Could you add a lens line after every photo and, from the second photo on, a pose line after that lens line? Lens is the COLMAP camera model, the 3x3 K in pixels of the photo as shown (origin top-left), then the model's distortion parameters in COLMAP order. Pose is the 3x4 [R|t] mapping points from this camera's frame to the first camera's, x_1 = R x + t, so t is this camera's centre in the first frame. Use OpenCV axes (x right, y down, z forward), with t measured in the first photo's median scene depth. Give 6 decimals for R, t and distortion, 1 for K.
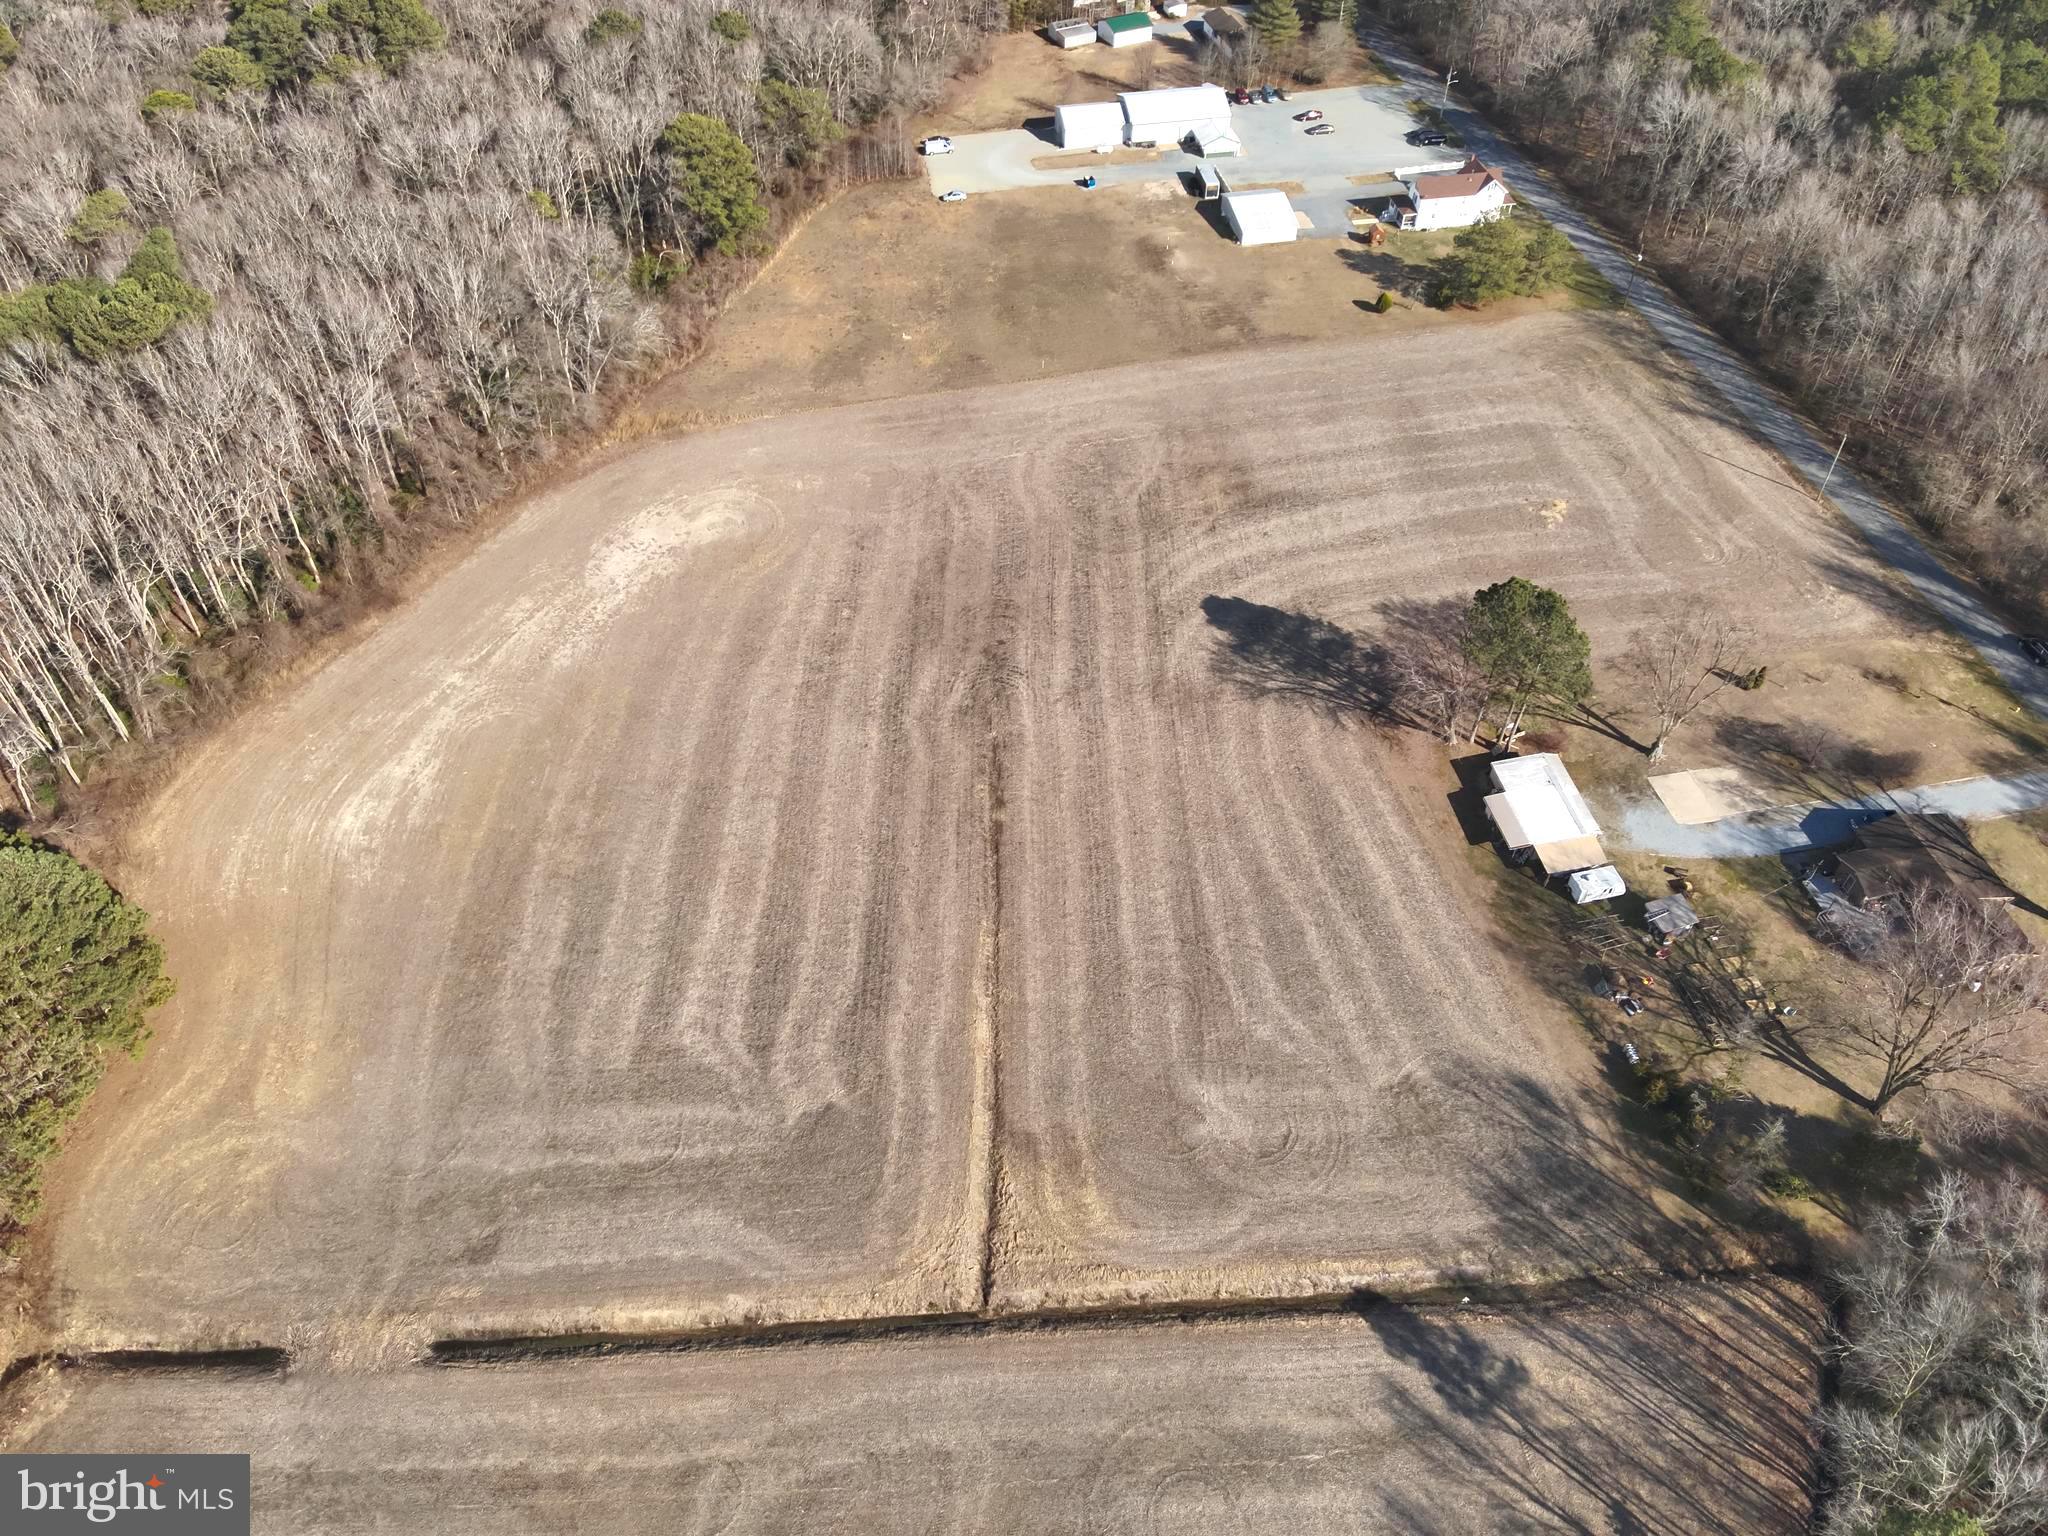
lens RADIAL K [[1476.8, 0, 1018.5], [0, 1476.8, 766.1], [0, 0, 1]] dist [0.136613, -0.251768]
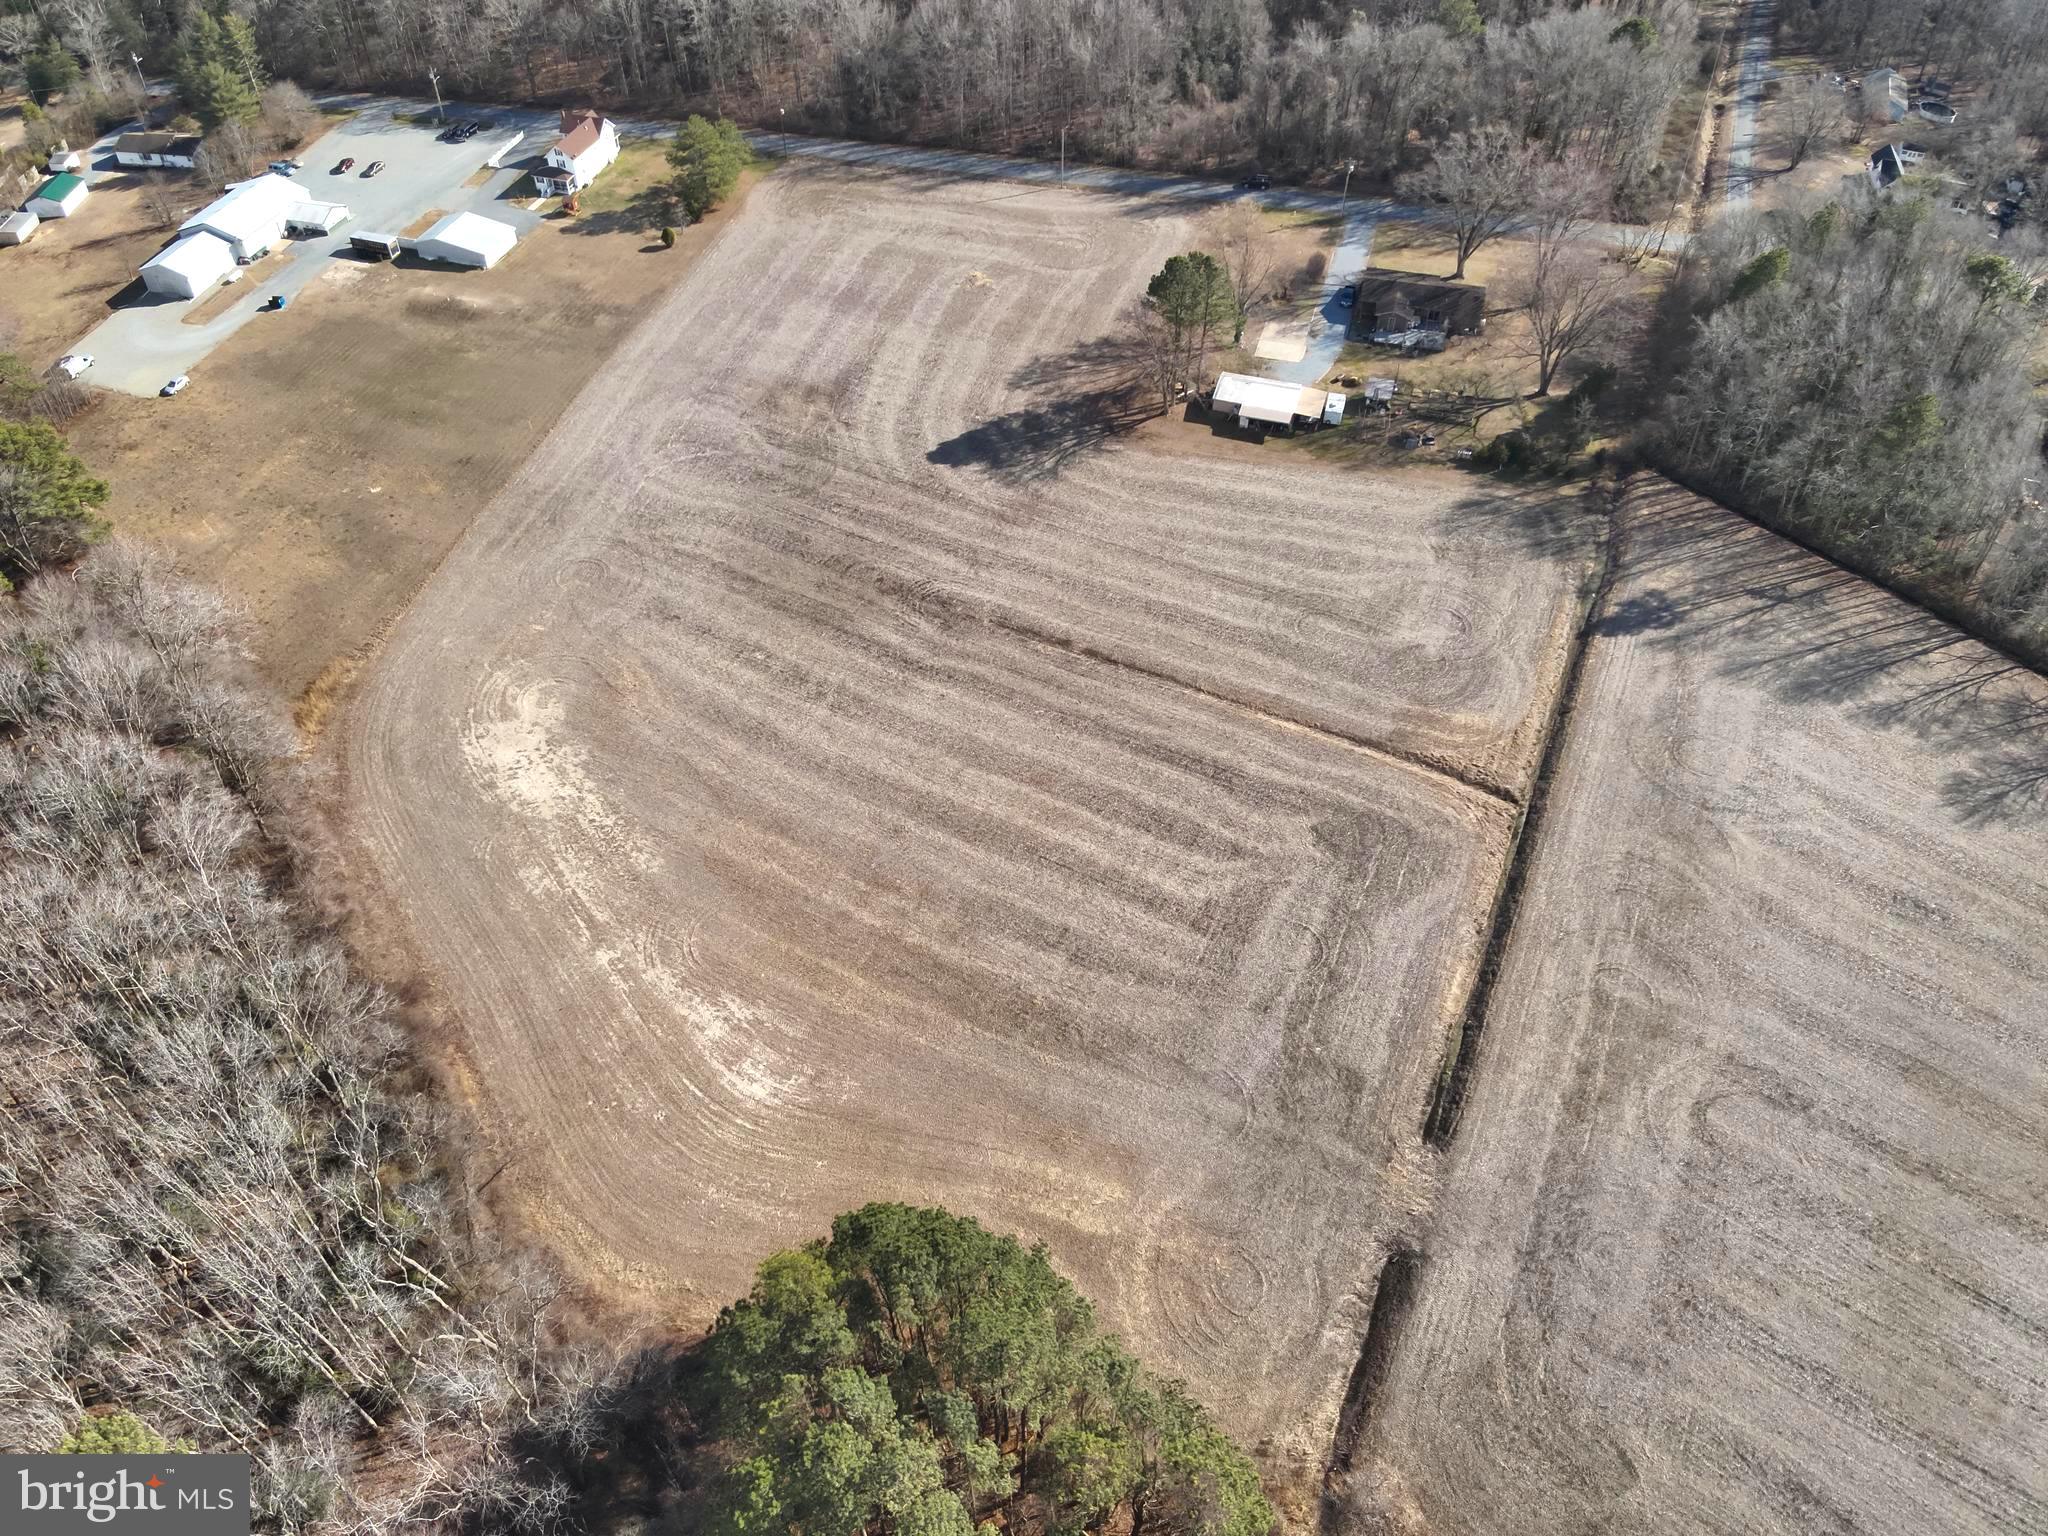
lens RADIAL K [[1476.8, 0, 1018.5], [0, 1476.8, 766.1], [0, 0, 1]] dist [0.136613, -0.251768]
pose [[0.463088, -0.638990, 0.614199, -0.736015], [0.644466, 0.718495, 0.261588, -0.211310], [-0.608451, 0.274692, 0.744534, 0.202557]]
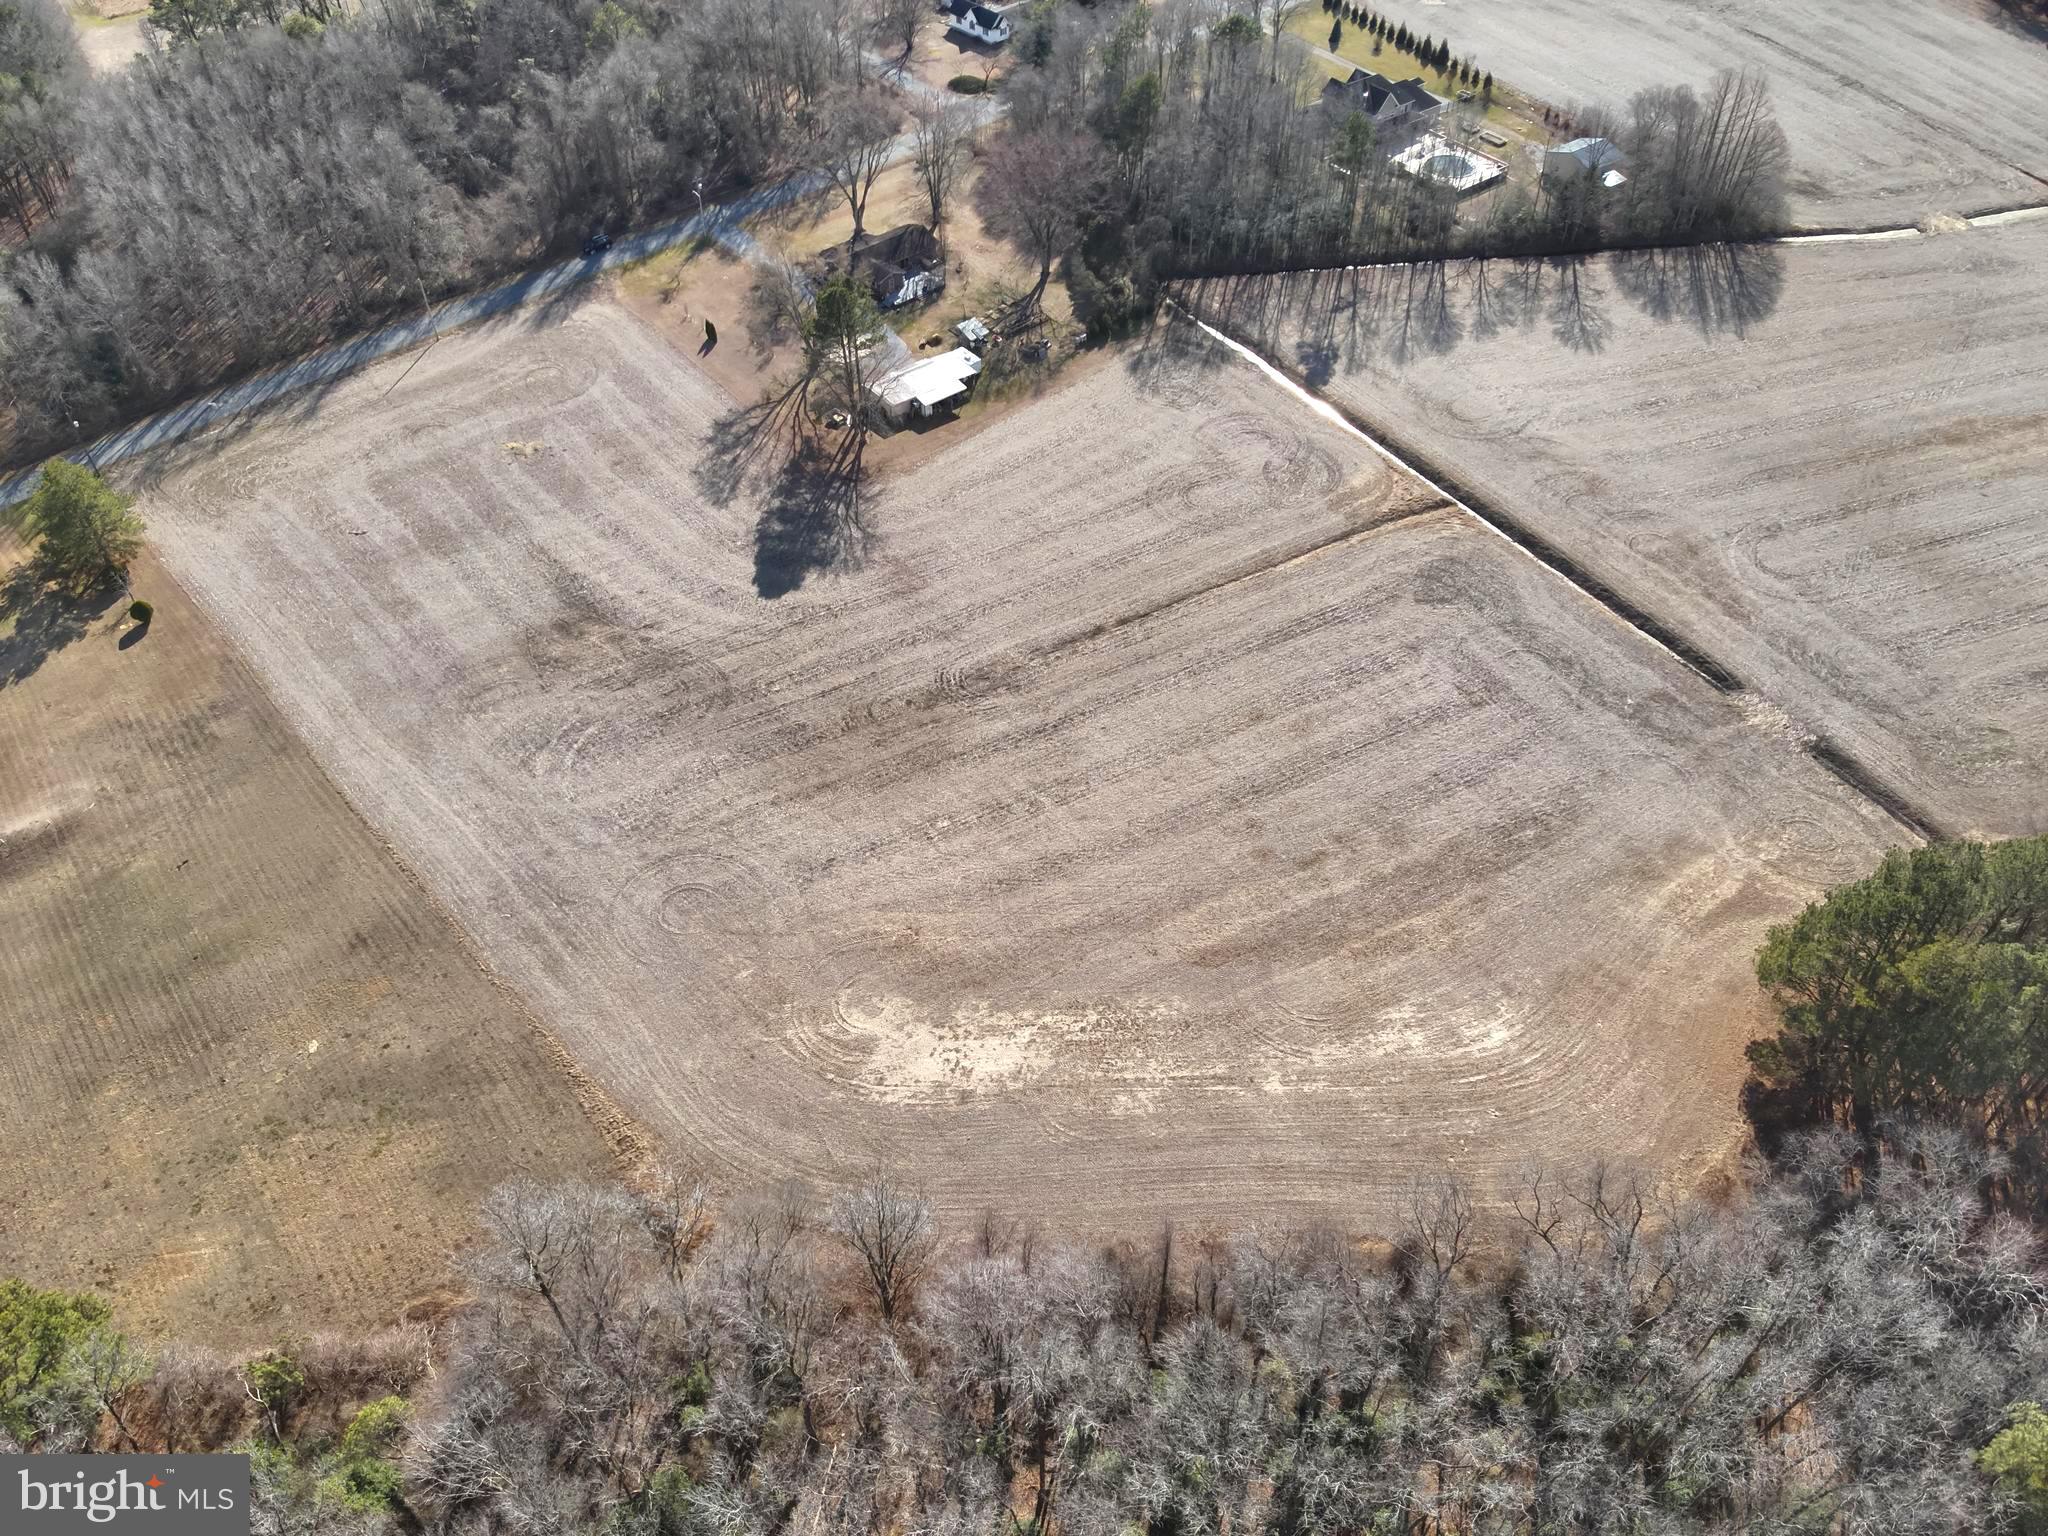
lens RADIAL K [[1476.8, 0, 1018.5], [0, 1476.8, 766.1], [0, 0, 1]] dist [0.136613, -0.251768]
pose [[-0.484038, -0.628665, 0.608677, -0.703367], [0.637785, 0.222787, 0.737290, -0.787609], [-0.599114, 0.745081, 0.293116, 0.740662]]
